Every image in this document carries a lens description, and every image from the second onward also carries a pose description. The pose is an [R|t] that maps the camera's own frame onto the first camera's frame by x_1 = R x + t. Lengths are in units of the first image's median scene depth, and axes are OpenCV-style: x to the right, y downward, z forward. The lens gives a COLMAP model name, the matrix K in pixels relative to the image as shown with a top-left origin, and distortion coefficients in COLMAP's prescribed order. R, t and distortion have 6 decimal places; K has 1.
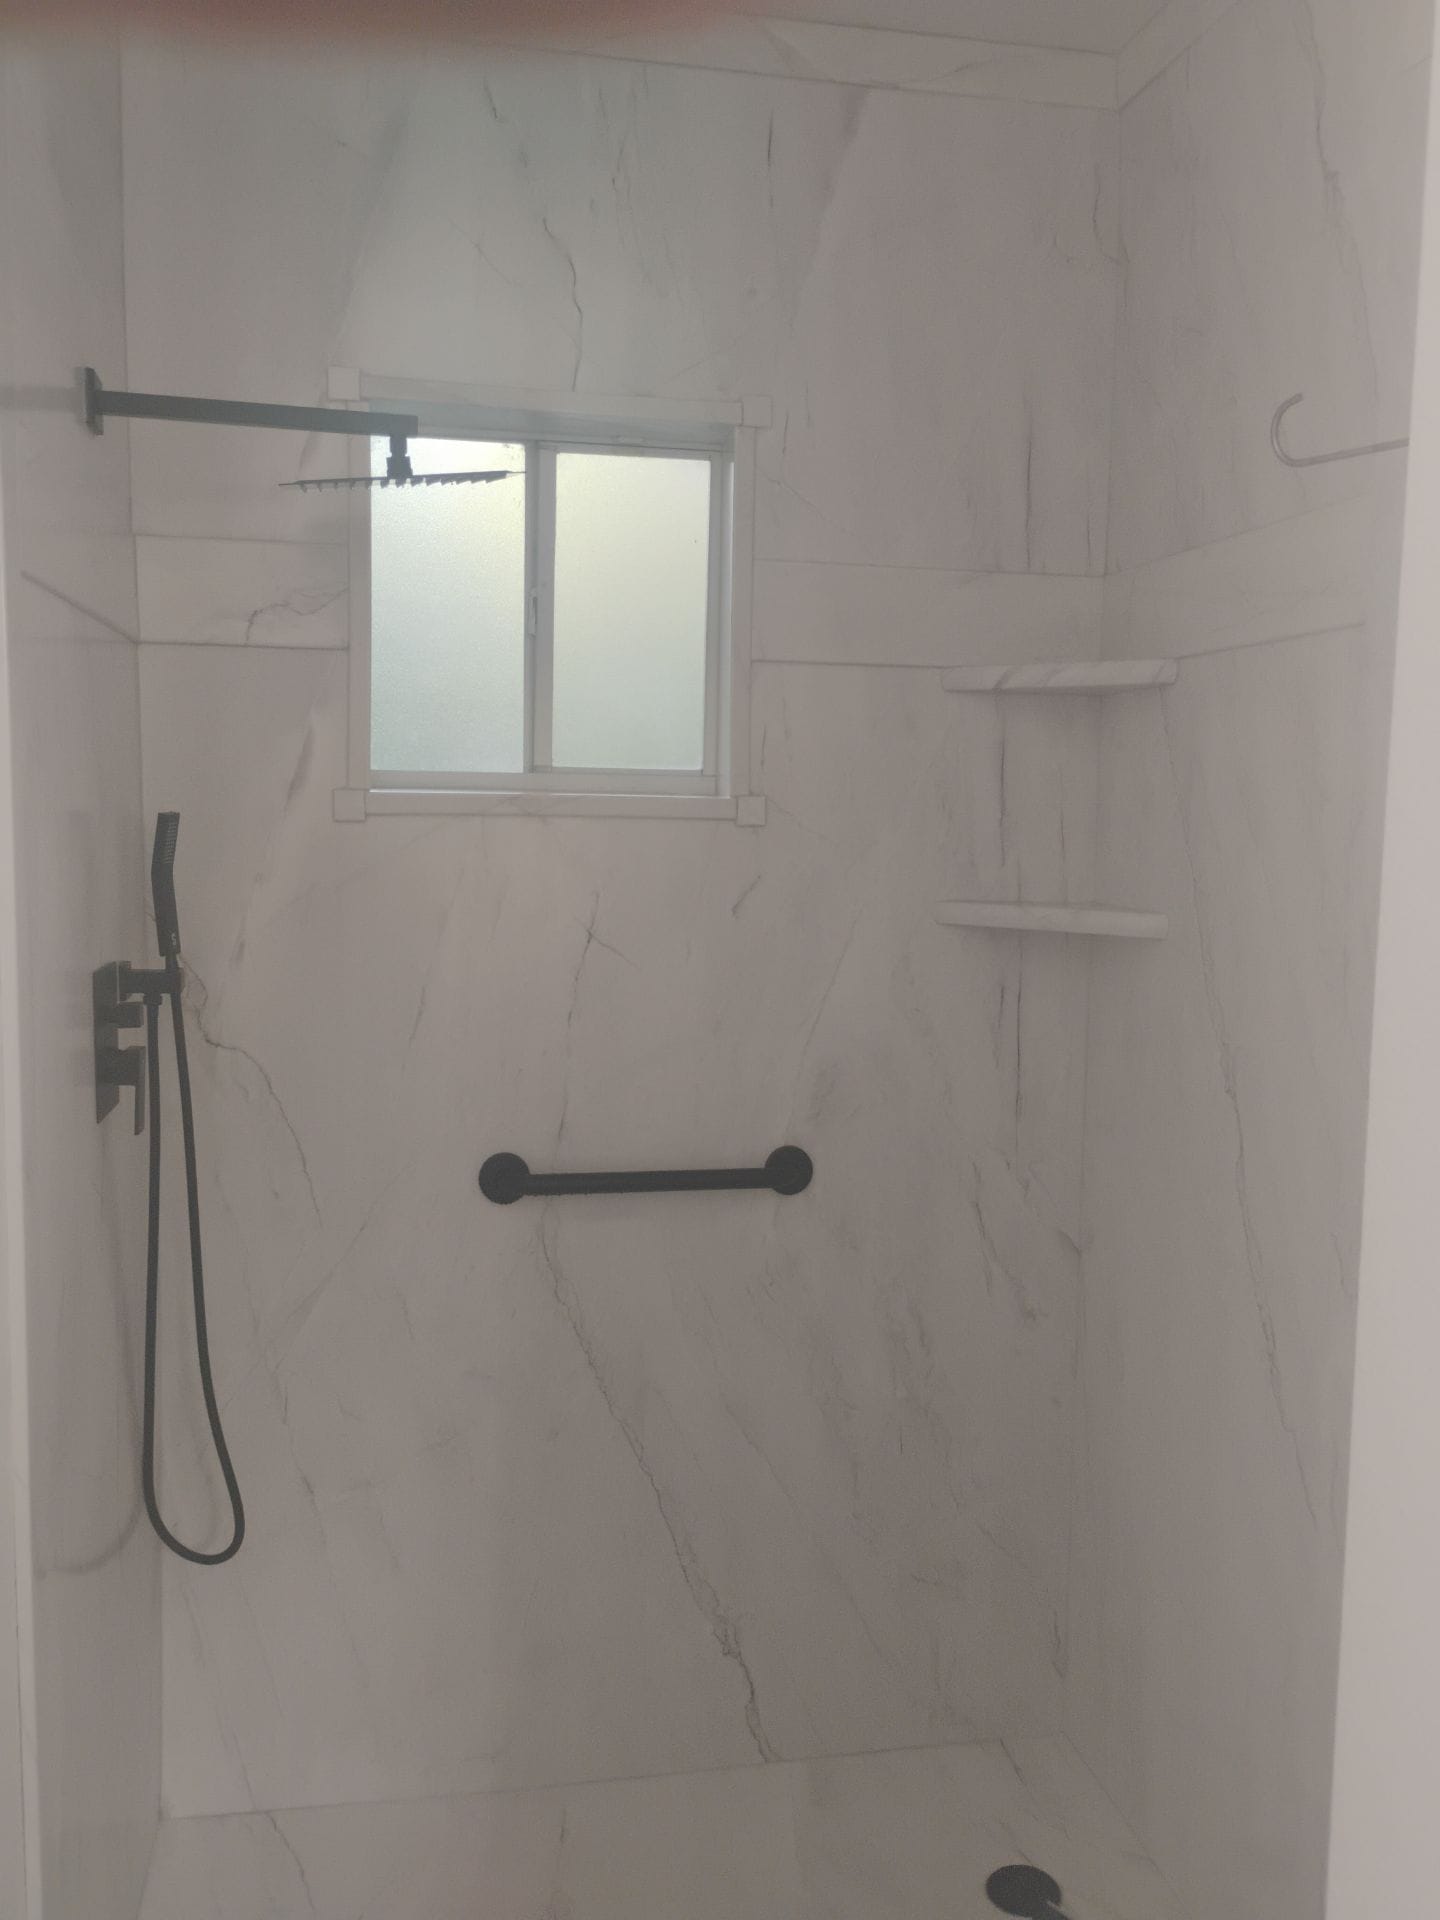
lens RADIAL K [[1570.6, 0, 720.0], [0, 1570.6, 960.0], [0, 0, 1]] dist [0.032693, 0.002716]
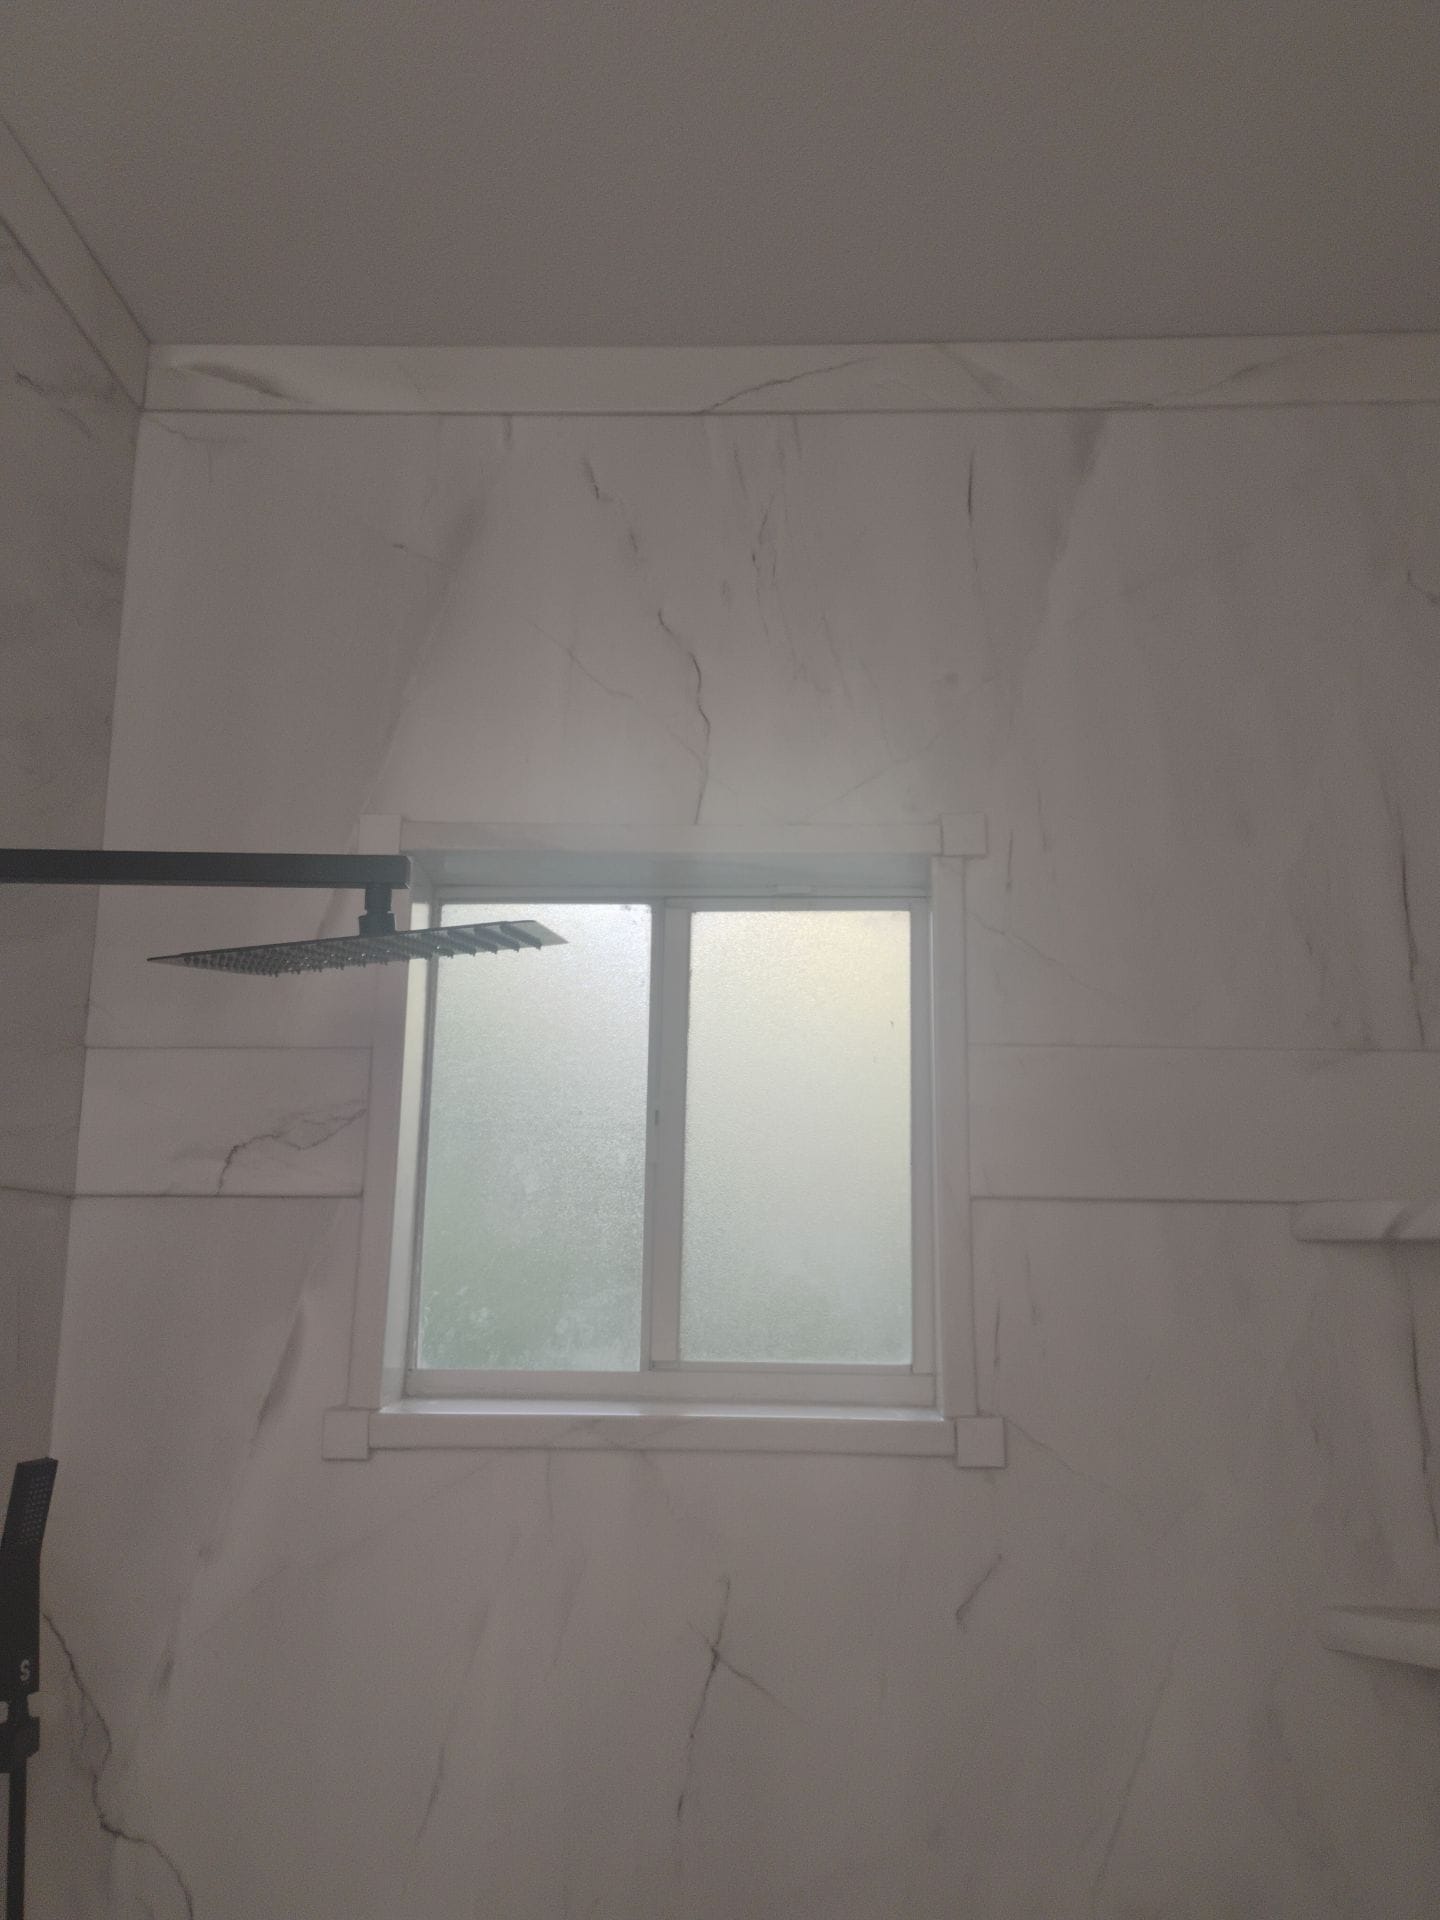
lens RADIAL K [[1539.9, 0, 764.0], [0, 1539.9, 963.7], [0, 0, 1]] dist [0.091073, -0.114531]
pose [[0.973001, -0.051147, -0.225064, 0.086806], [-0.020382, 0.952285, -0.304529, -0.089676], [0.229900, 0.300894, 0.925531, 0.378223]]
